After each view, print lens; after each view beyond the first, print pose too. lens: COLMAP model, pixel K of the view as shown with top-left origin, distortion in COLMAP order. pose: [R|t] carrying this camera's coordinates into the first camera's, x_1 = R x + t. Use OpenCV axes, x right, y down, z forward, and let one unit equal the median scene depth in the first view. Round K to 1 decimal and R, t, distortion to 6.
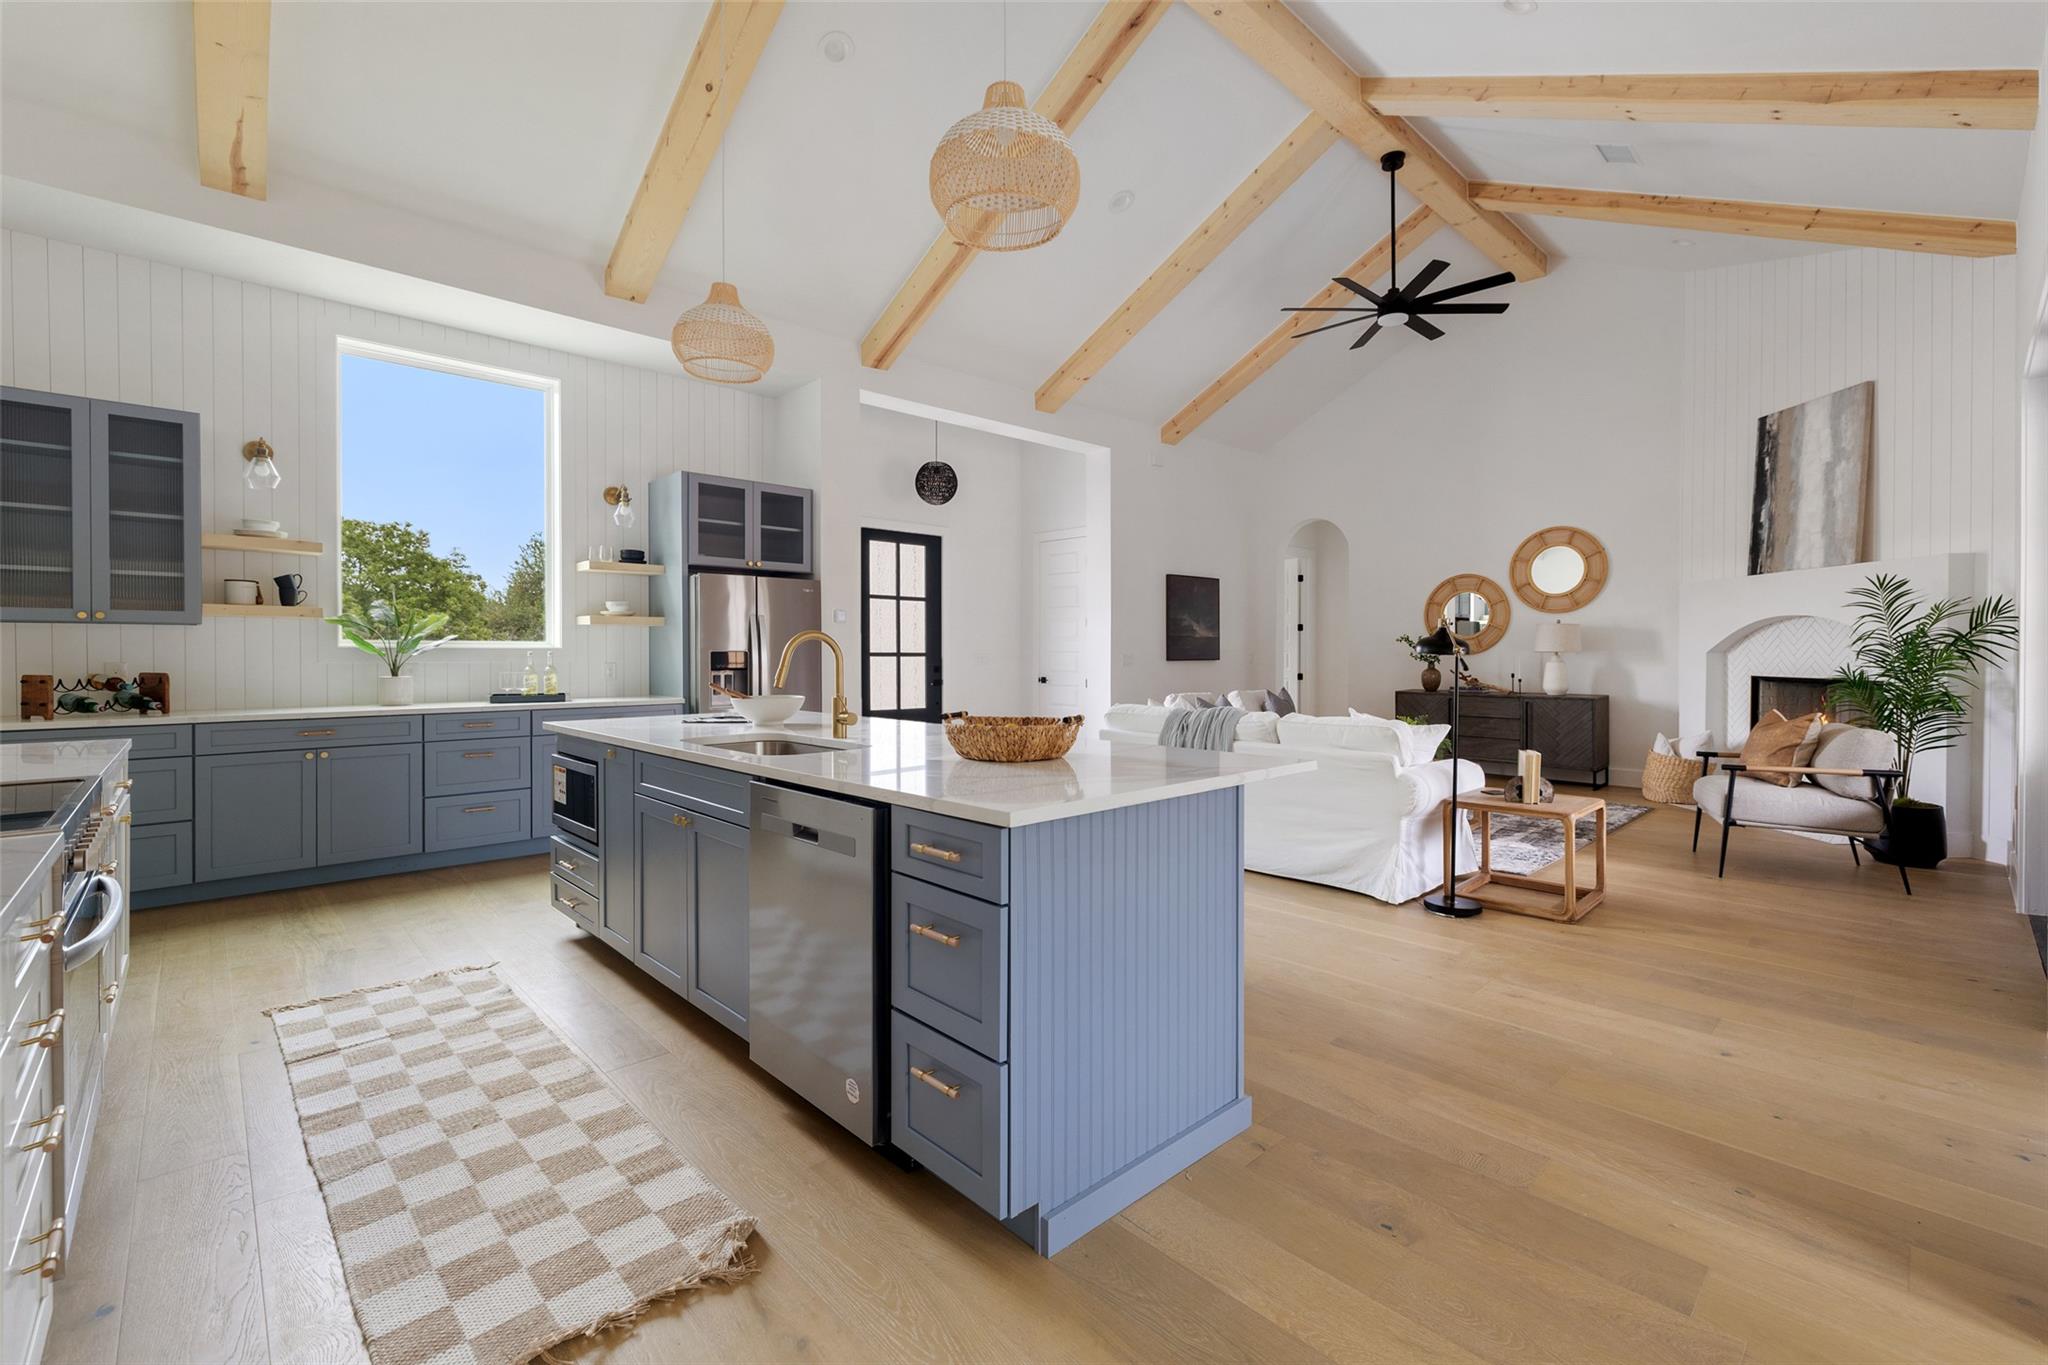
lens RADIAL K [[870.0, 0, 1020.7], [0, 870.0, 658.9], [0, 0, 1]] dist [-0.000393, -0.000747]
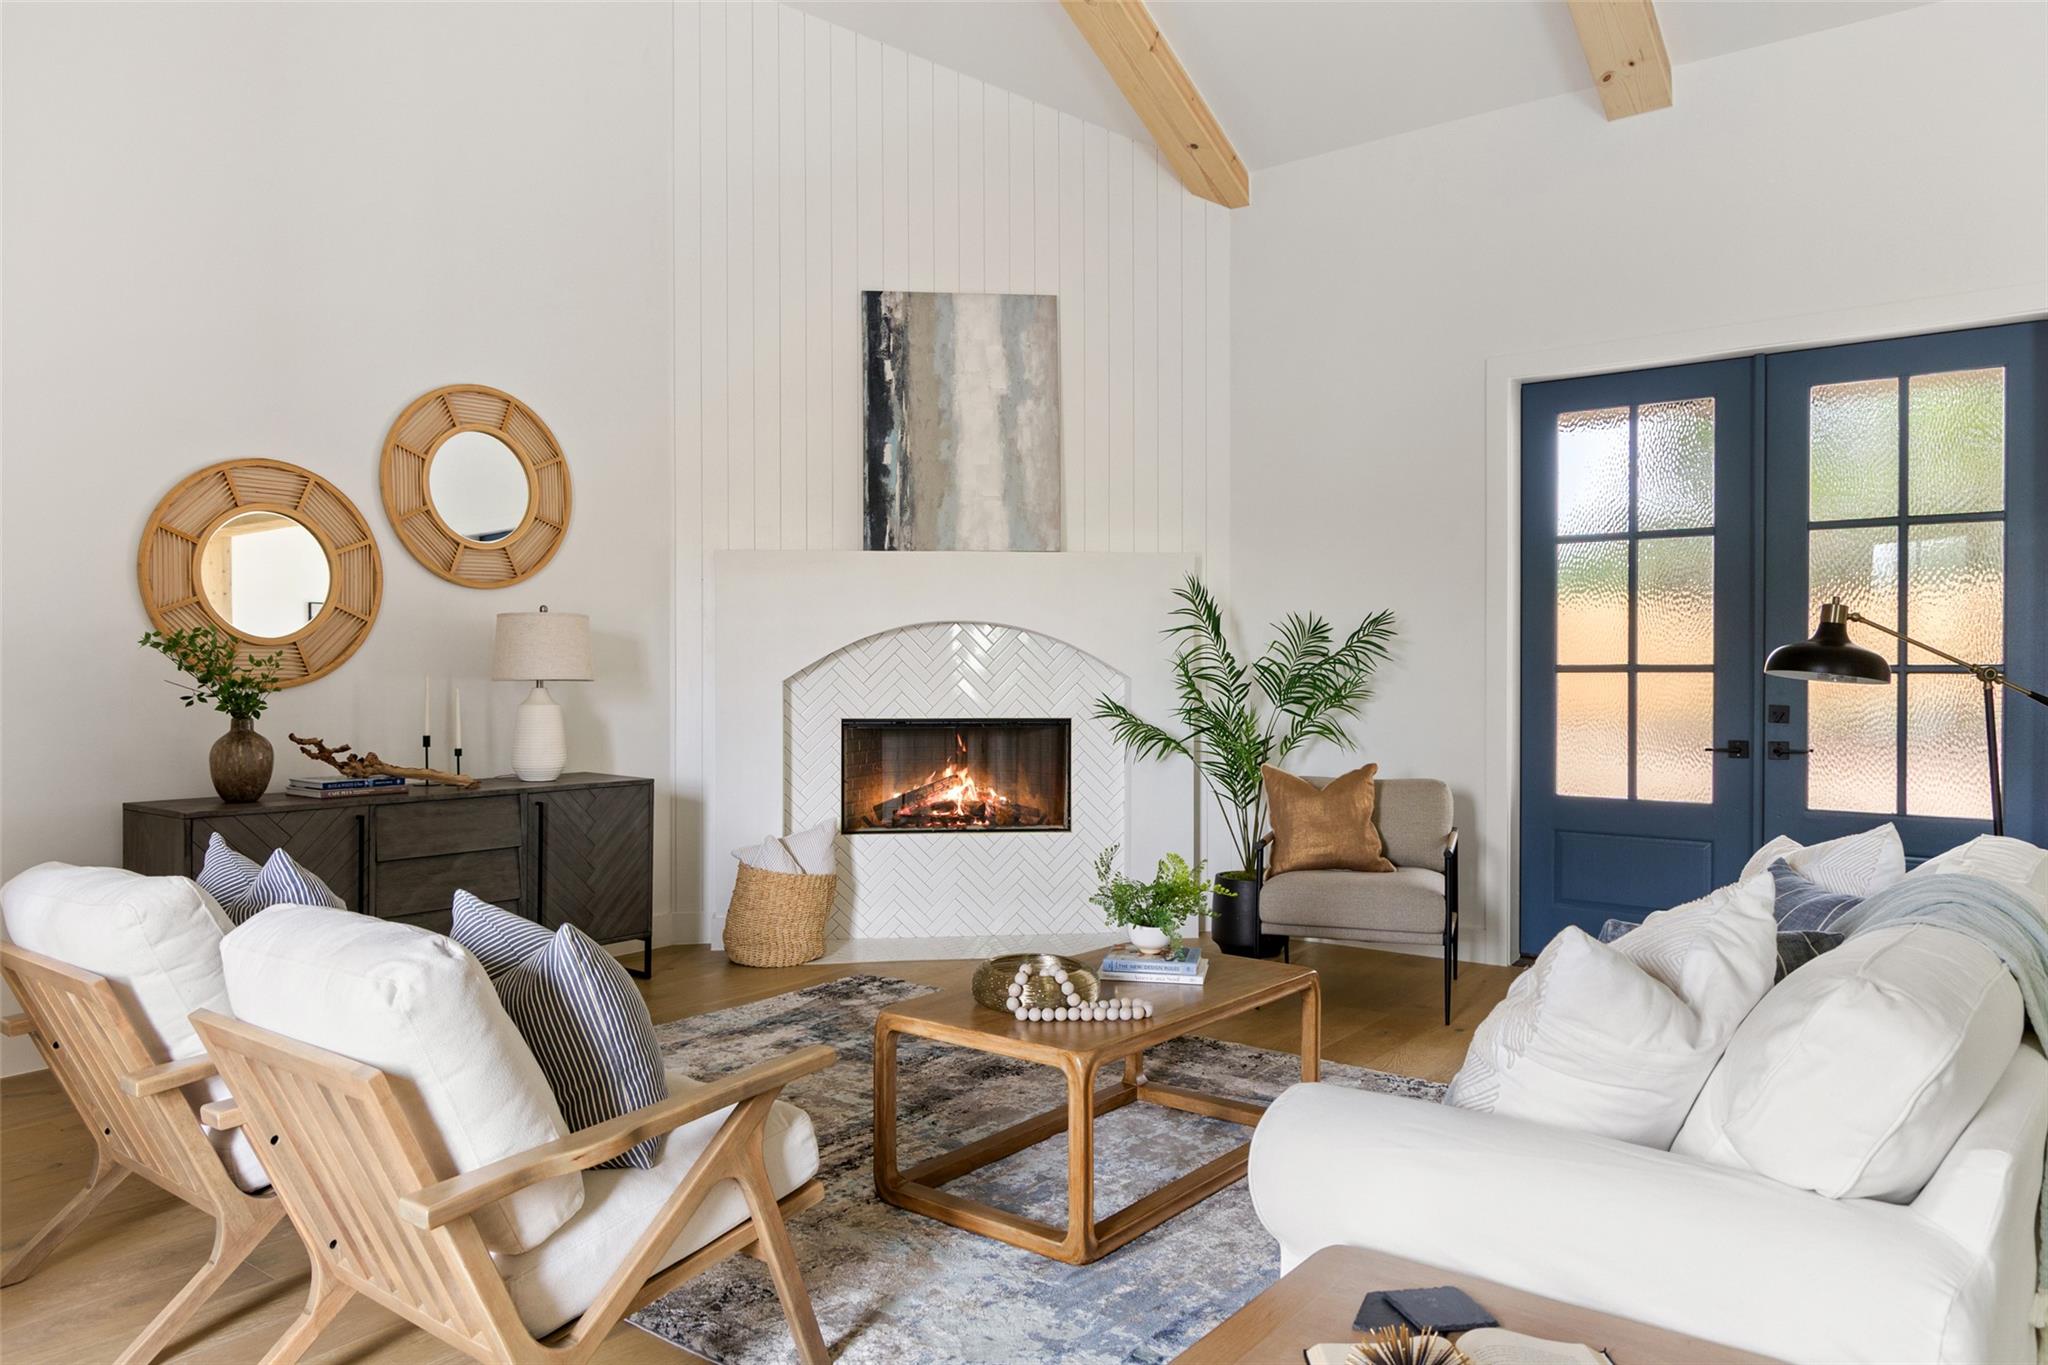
lens RADIAL K [[1381.0, 0, 1023.4], [0, 1381.0, 676.0], [0, 0, 1]] dist [0.010028, -0.010440]
pose [[-0.155487, -0.002738, 0.987834, -0.128349], [0.009804, 0.999943, 0.004315, -0.014197], [-0.987789, 0.010356, -0.155451, 1.158225]]
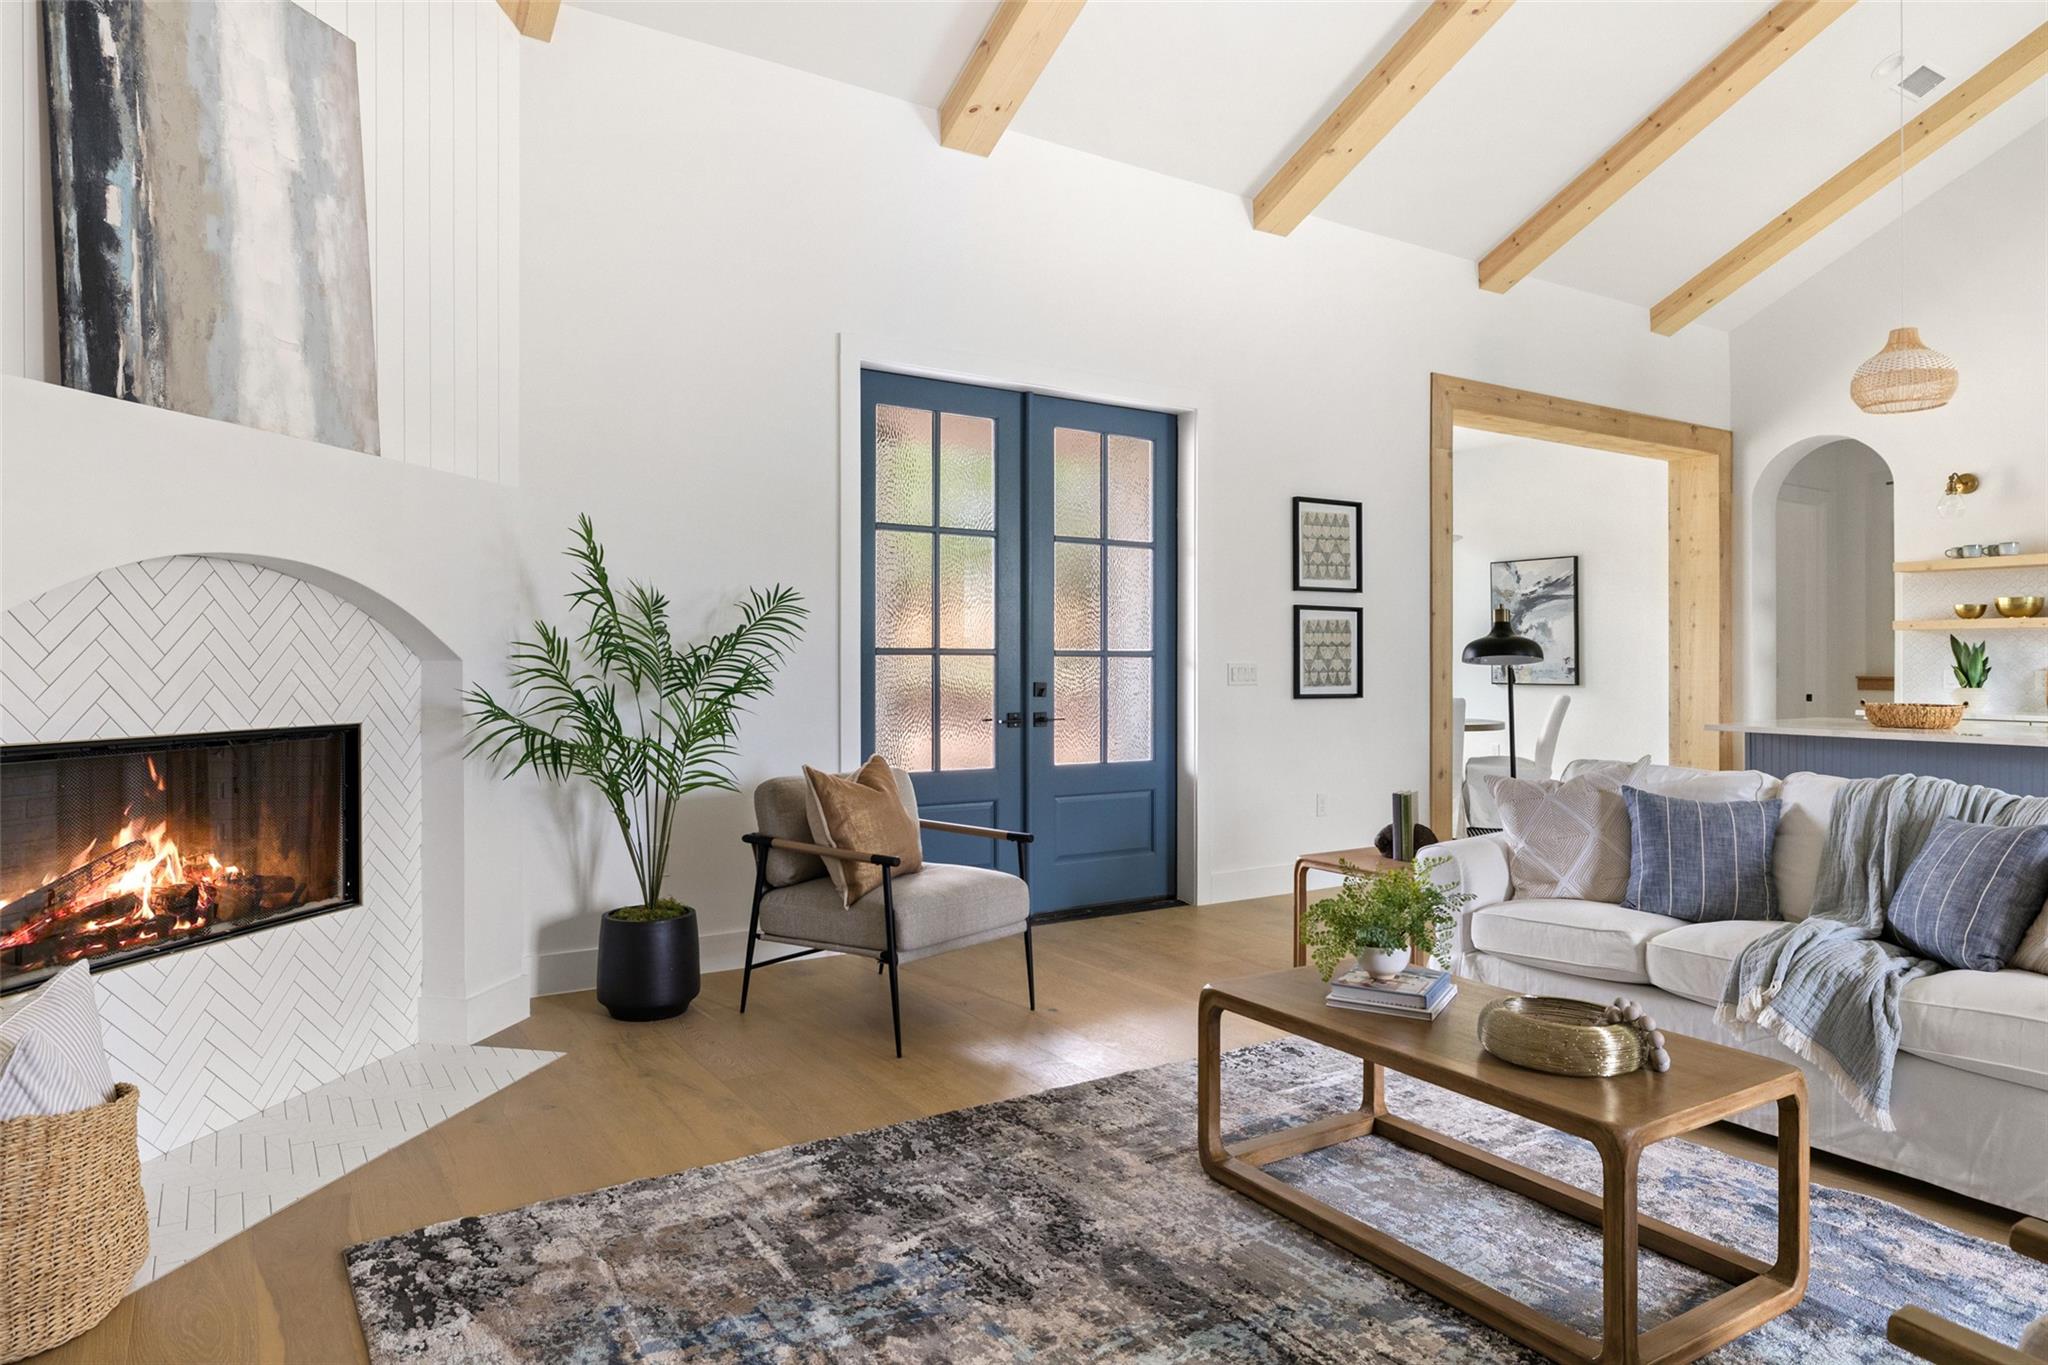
lens RADIAL K [[1235.1, 0, 1021.6], [0, 1235.1, 650.0], [0, 0, 1]] dist [0.008113, -0.001263]
pose [[-0.983859, -0.002854, 0.178924, 0.510797], [-0.002874, 0.999996, 0.000149, -0.013259], [-0.178924, -0.000368, -0.983863, 1.495993]]
